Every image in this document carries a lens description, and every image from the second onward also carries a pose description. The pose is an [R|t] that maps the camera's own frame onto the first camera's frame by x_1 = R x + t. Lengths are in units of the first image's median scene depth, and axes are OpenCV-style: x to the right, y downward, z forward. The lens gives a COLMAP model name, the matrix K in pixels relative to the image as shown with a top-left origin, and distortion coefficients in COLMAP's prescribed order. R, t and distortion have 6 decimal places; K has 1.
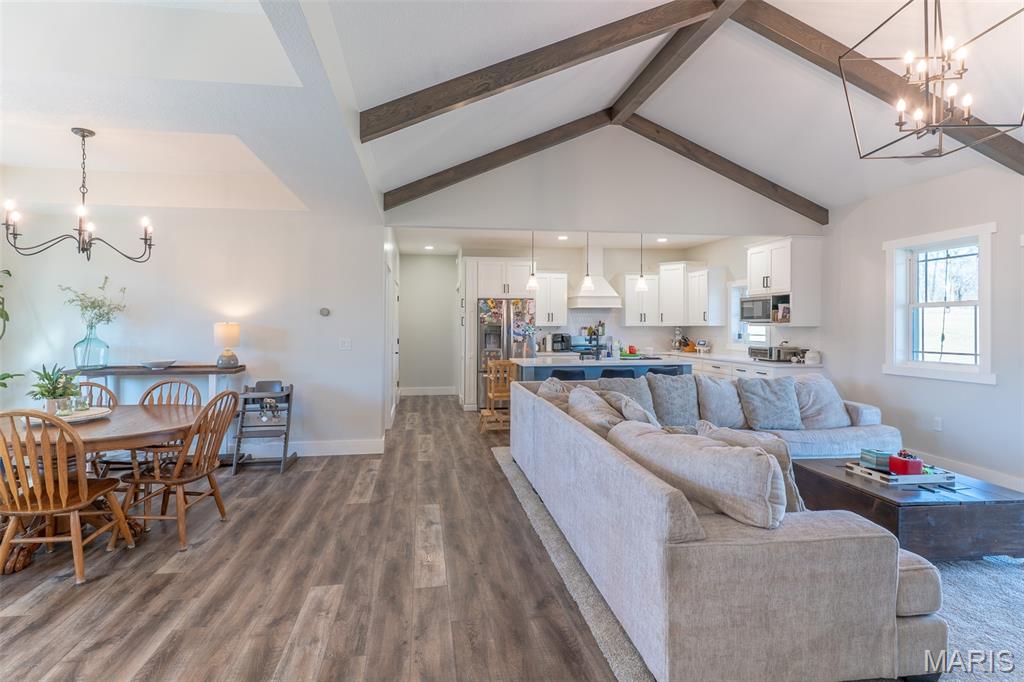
lens RADIAL K [[509.9, 0, 502.4], [0, 509.9, 334.3], [0, 0, 1]] dist [-0.000450, -0.001766]
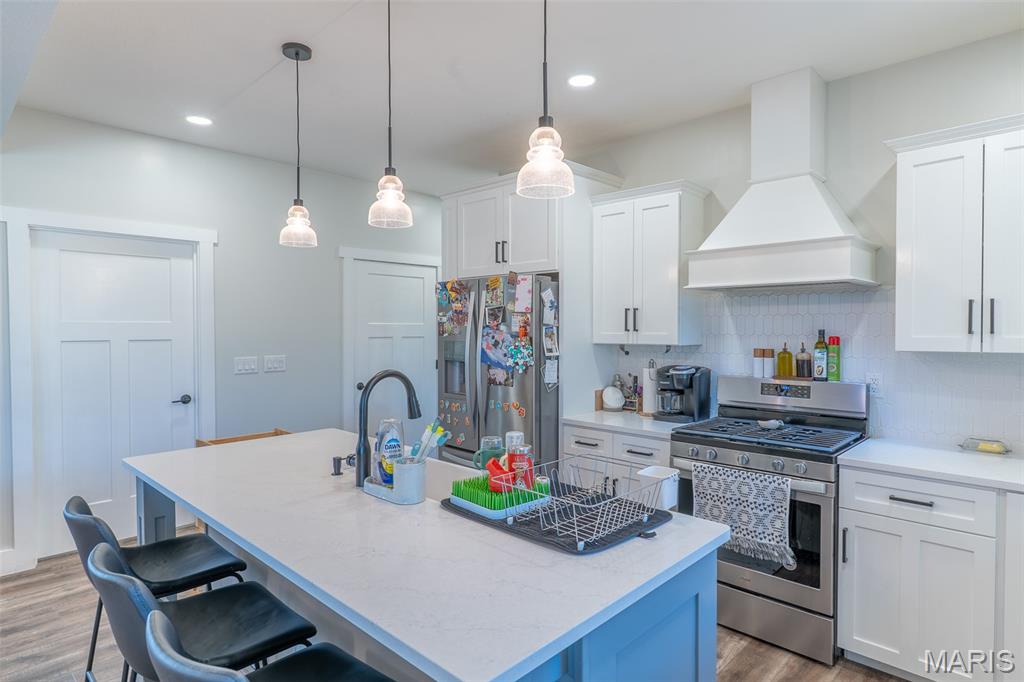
lens RADIAL K [[578.9, 0, 514.6], [0, 578.9, 337.9], [0, 0, 1]] dist [-0.001398, -0.001267]
pose [[0.596297, 0.015067, -0.802623, 0.403177], [-0.015643, 0.999852, 0.007147, -0.024366], [0.802612, 0.008294, 0.596444, 0.749616]]
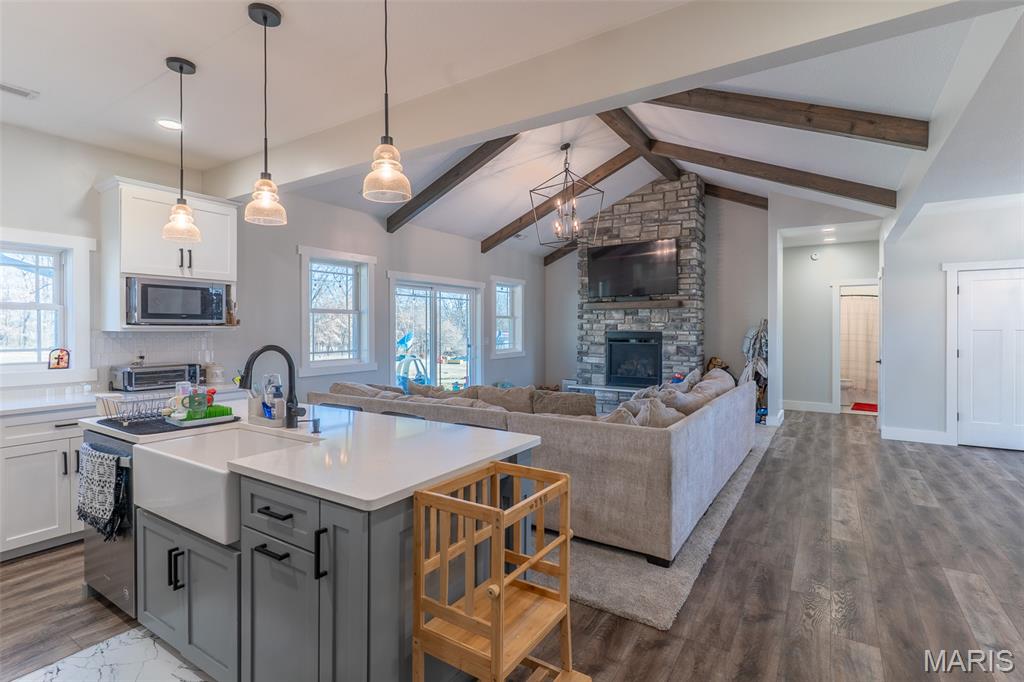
lens RADIAL K [[509.9, 0, 495.1], [0, 509.9, 333.5], [0, 0, 1]] dist [-0.000450, -0.001766]
pose [[-0.738661, -0.005925, 0.674052, -0.140757], [0.012360, 0.999674, 0.022332, -0.018077], [-0.673964, 0.024827, -0.738347, 1.002494]]
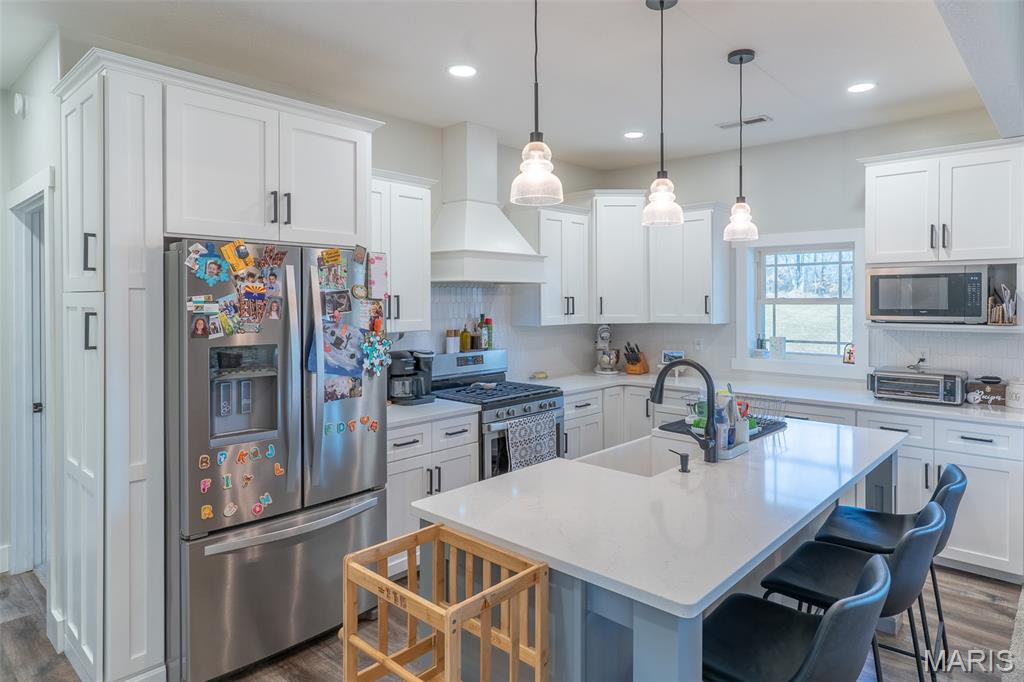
lens RADIAL K [[614.7, 0, 545.5], [0, 614.7, 306.7], [0, 0, 1]] dist [0.004847, 0.001250]
pose [[0.765677, -0.006389, 0.643194, -0.101706], [0.013158, 0.999897, -0.005732, -0.032731], [-0.643091, 0.012852, 0.765682, 0.667002]]
